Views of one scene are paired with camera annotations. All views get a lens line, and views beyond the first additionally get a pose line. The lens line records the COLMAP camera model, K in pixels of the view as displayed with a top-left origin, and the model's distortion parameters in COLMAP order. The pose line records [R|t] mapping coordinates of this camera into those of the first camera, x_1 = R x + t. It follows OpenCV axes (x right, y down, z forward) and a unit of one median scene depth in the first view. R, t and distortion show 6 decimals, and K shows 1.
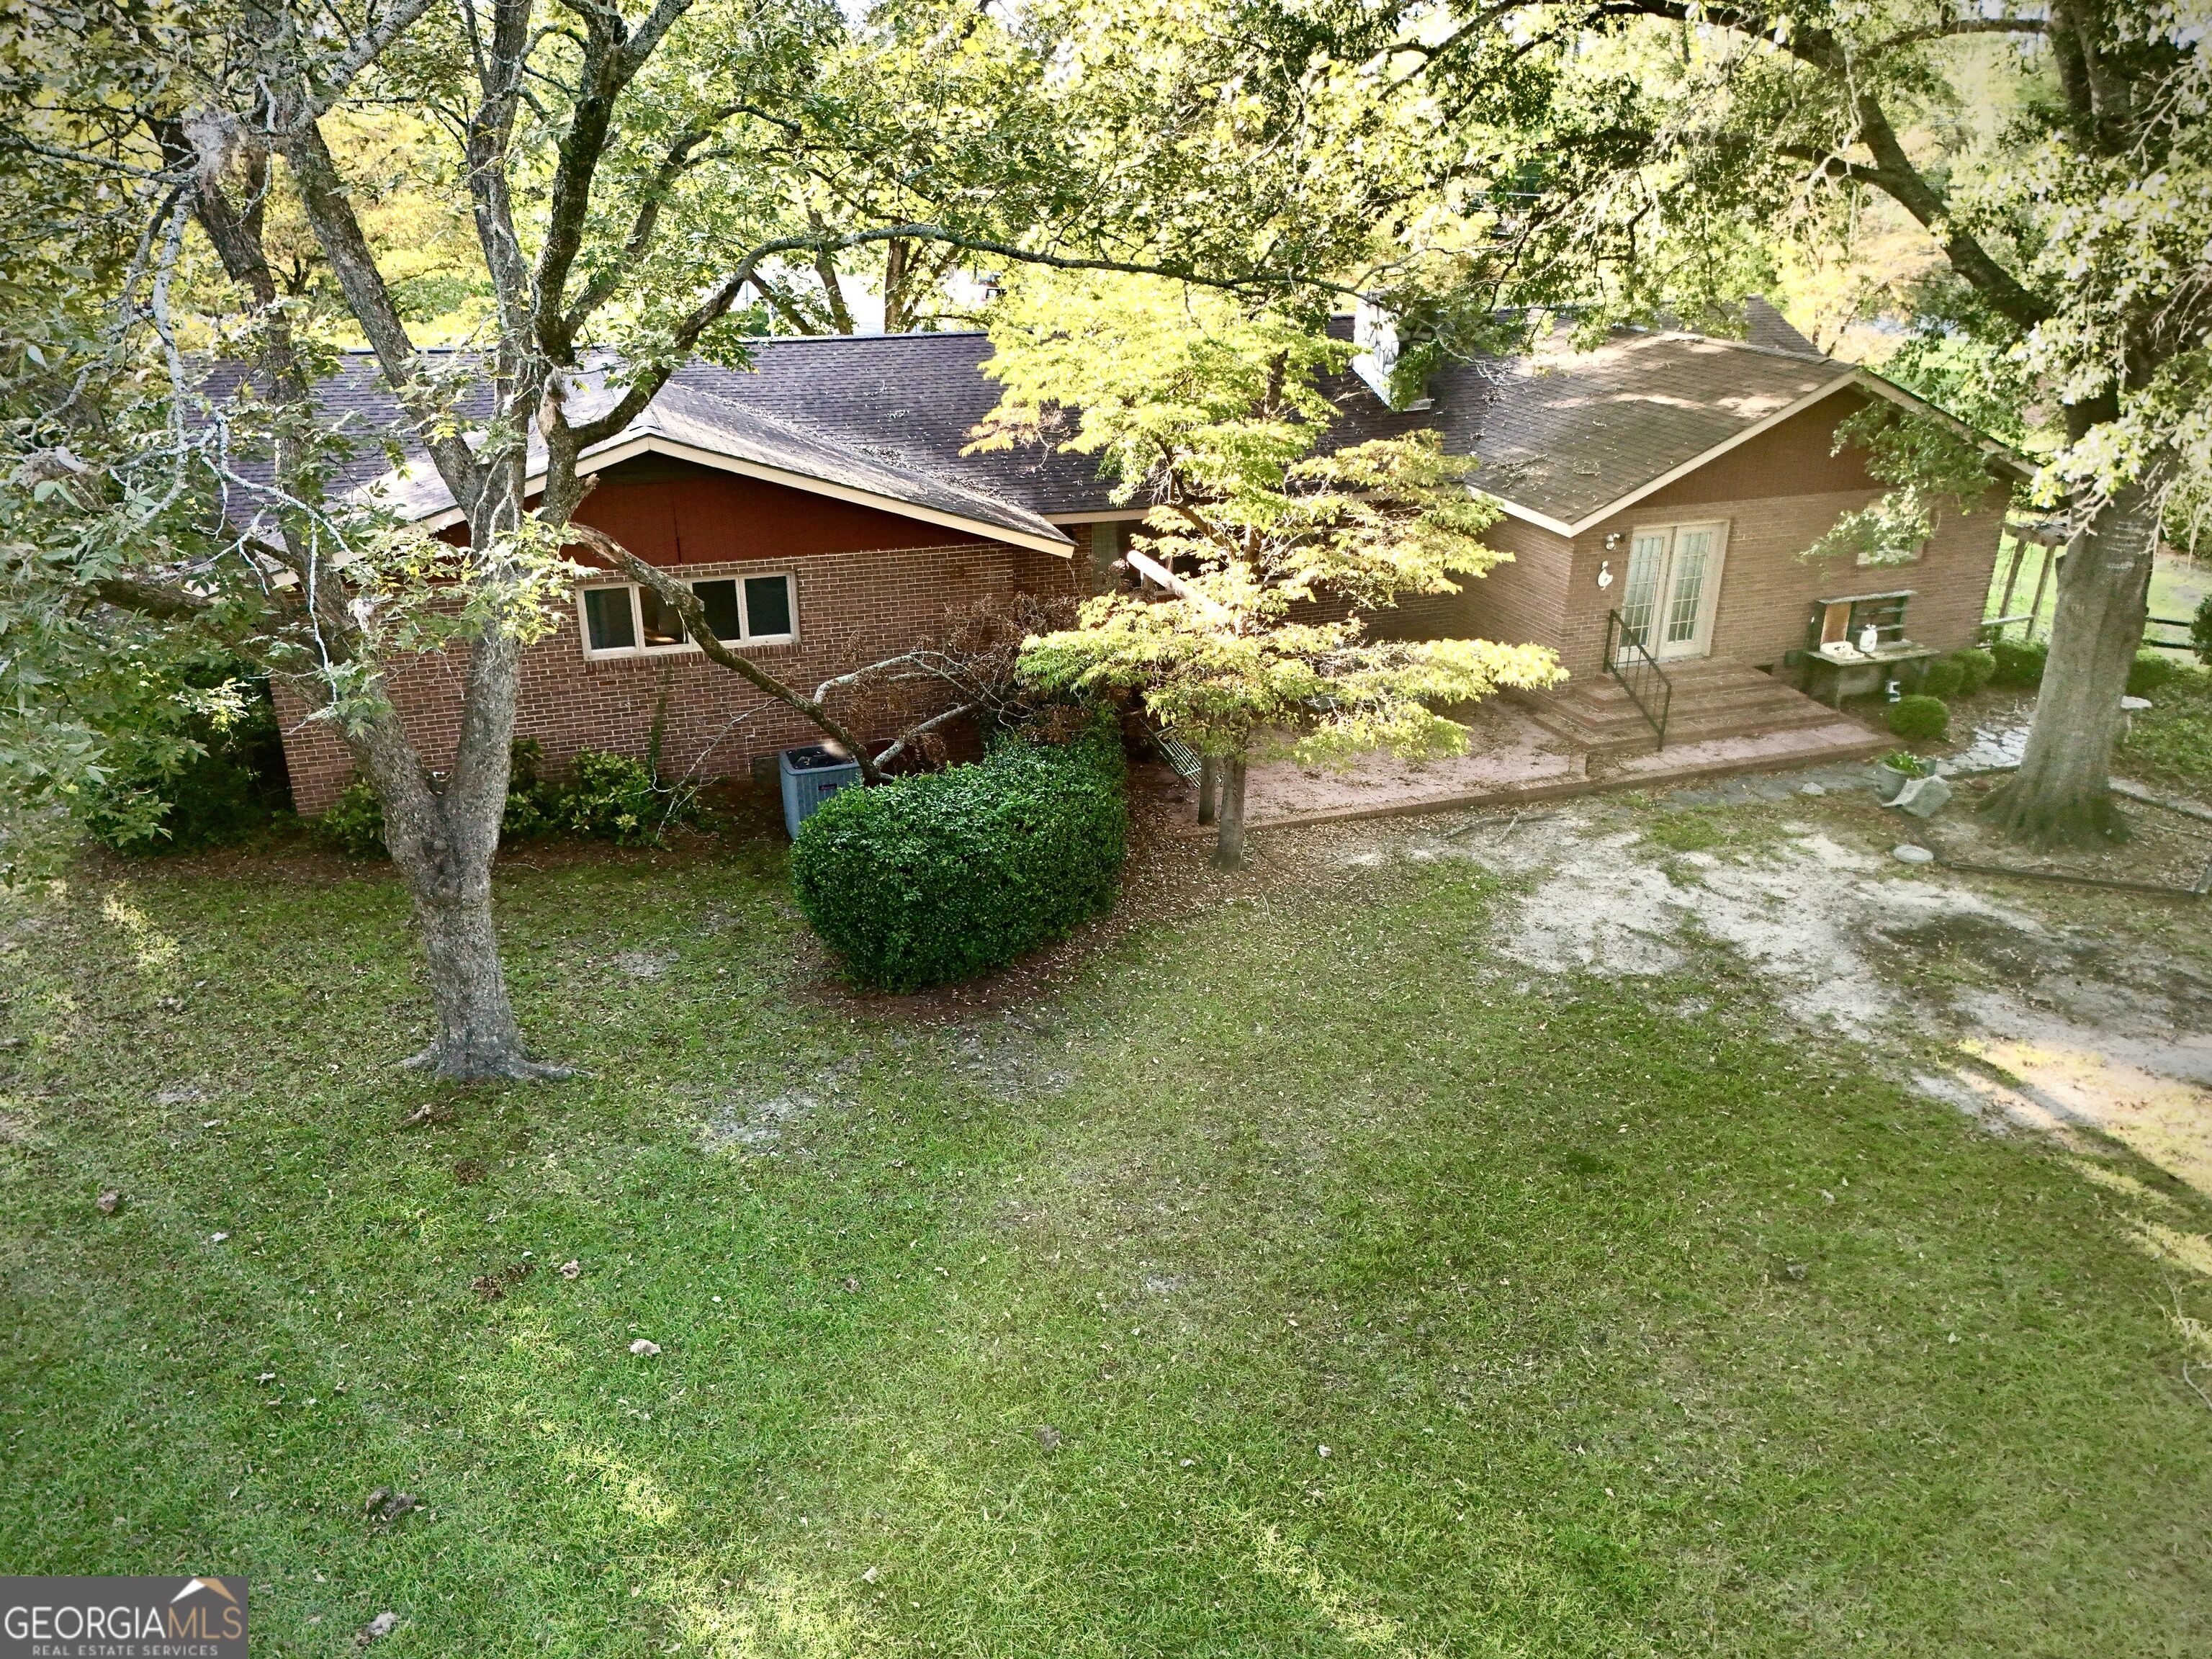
lens RADIAL K [[1531.0, 0, 1106.0], [0, 1531.0, 829.5], [0, 0, 1]] dist [0.028409, -0.000178]
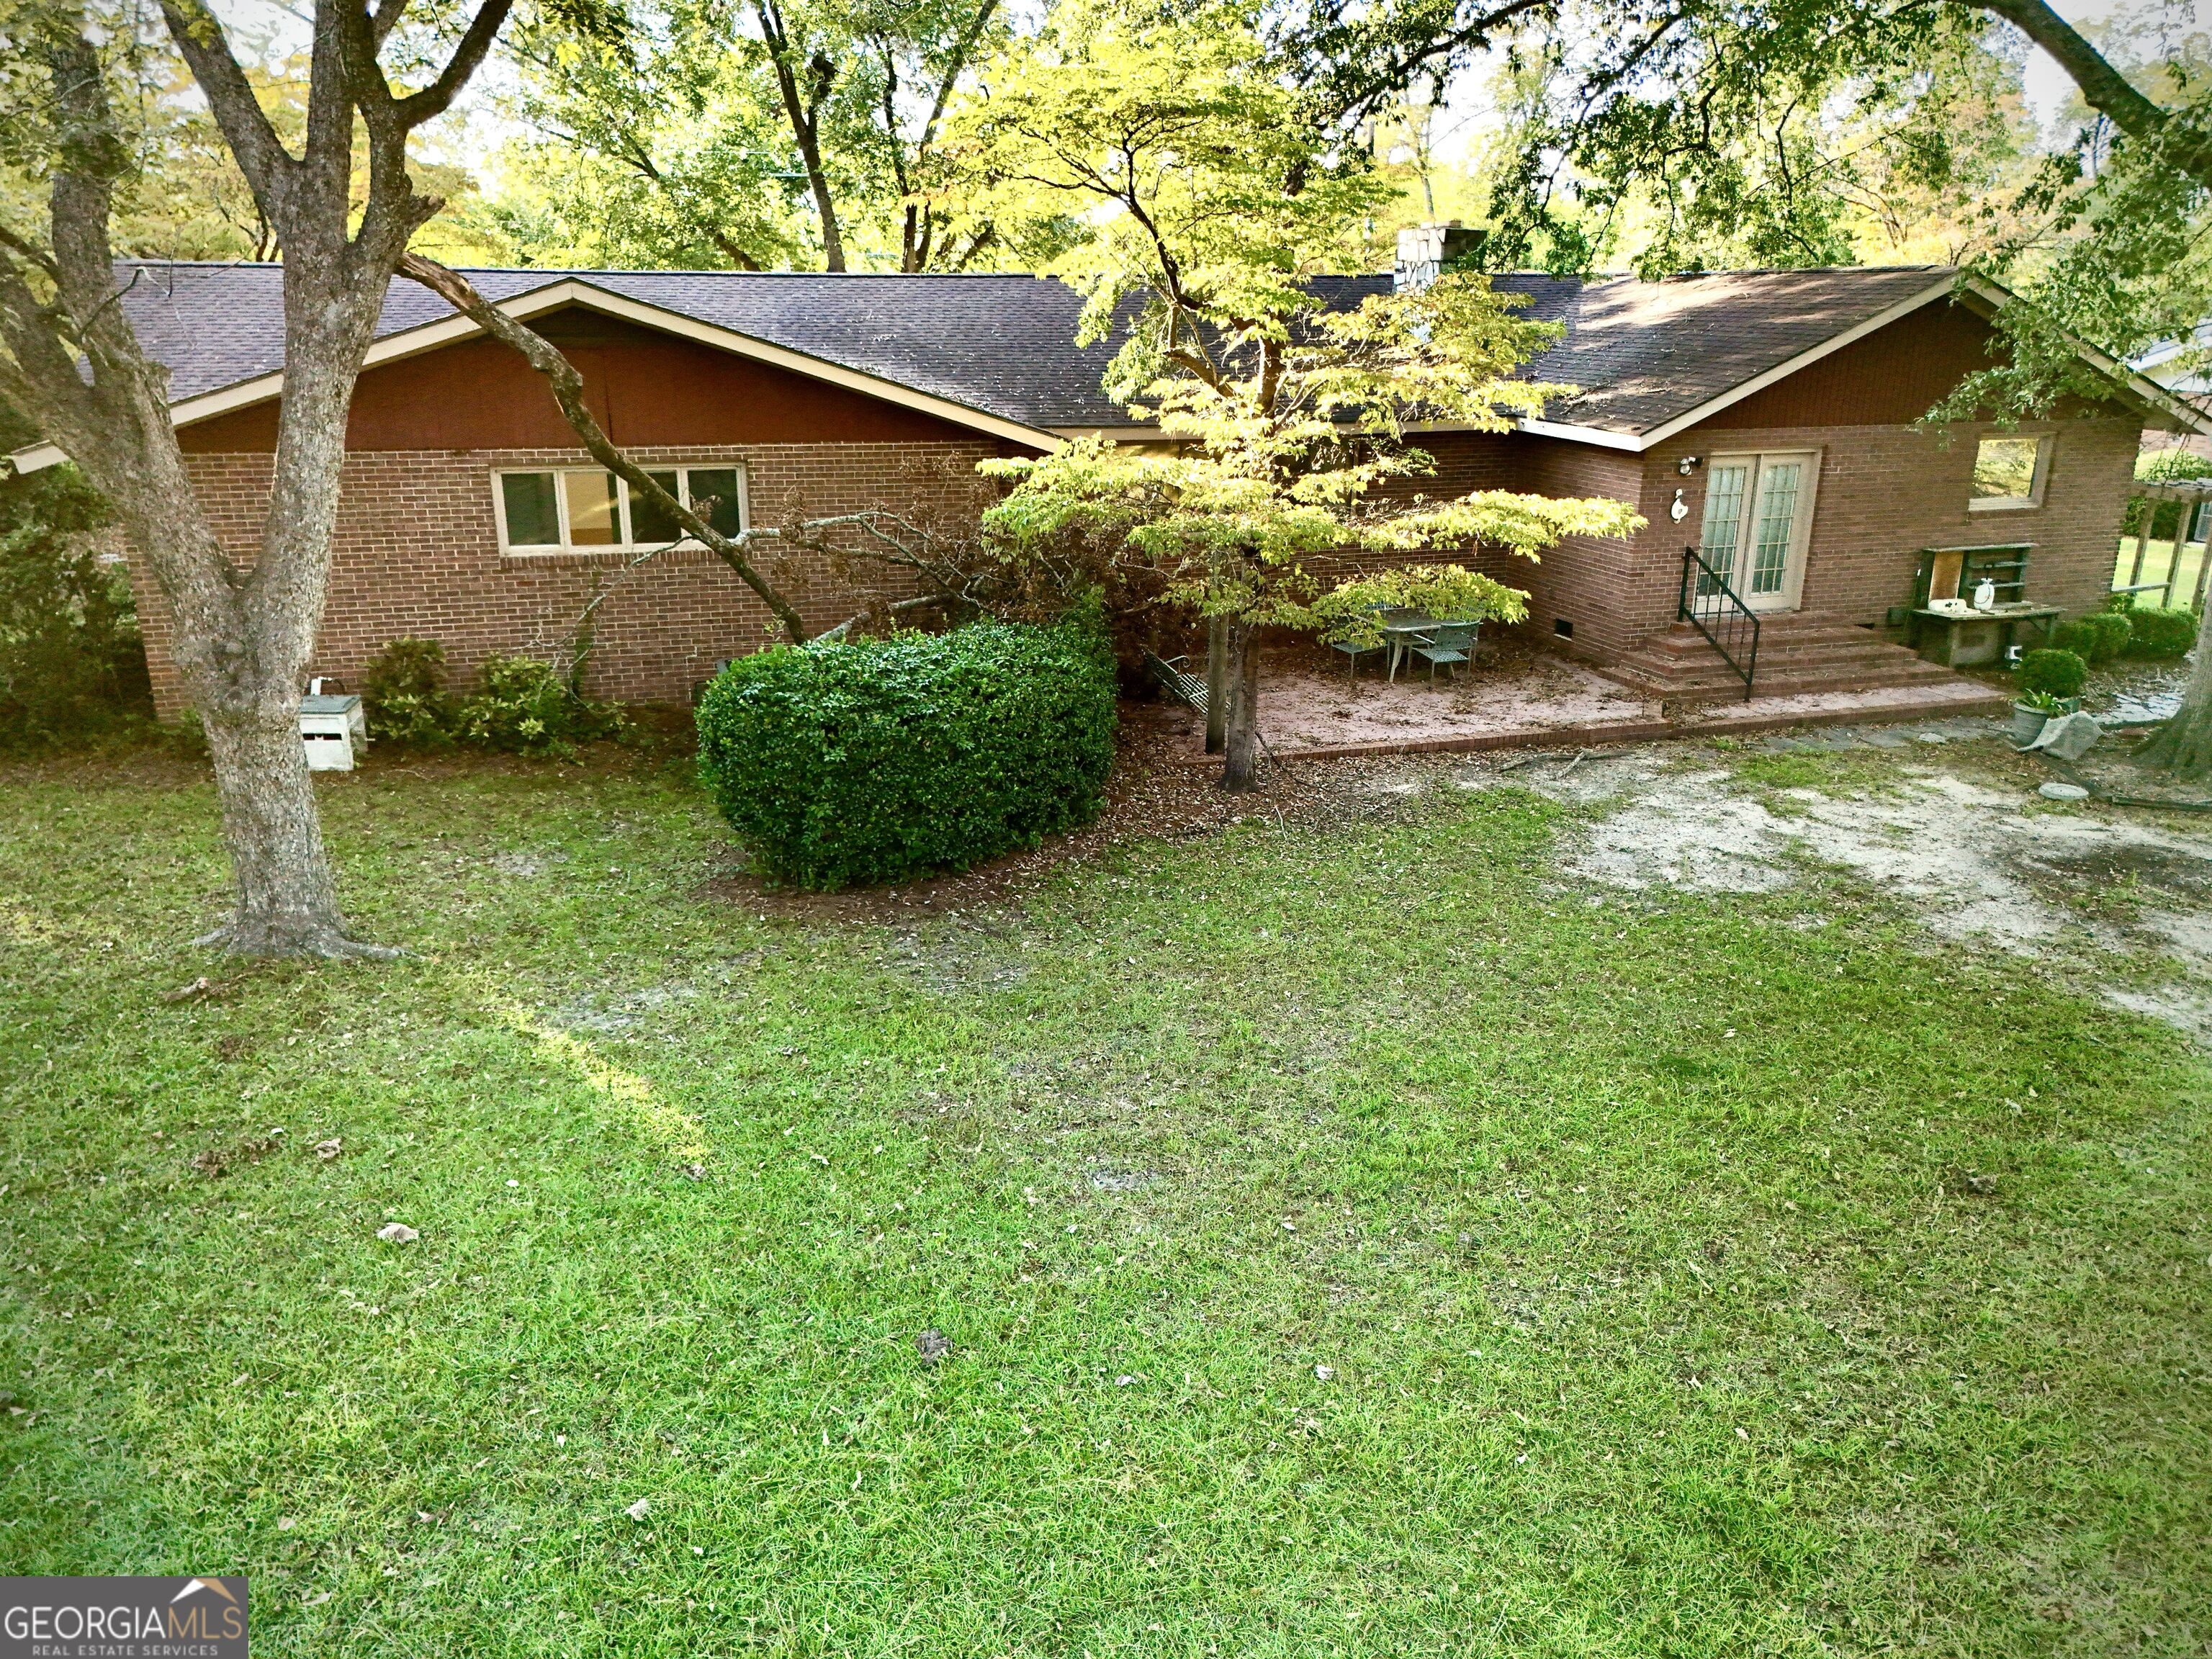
lens RADIAL K [[1551.7, 0, 1106.0], [0, 1551.7, 829.5], [0, 0, 1]] dist [0.032018, -0.016309]
pose [[0.999461, 0.008862, -0.031603, 0.040922], [-0.011575, 0.996165, -0.086722, 0.143186], [0.030714, 0.087041, 0.995731, 0.176323]]
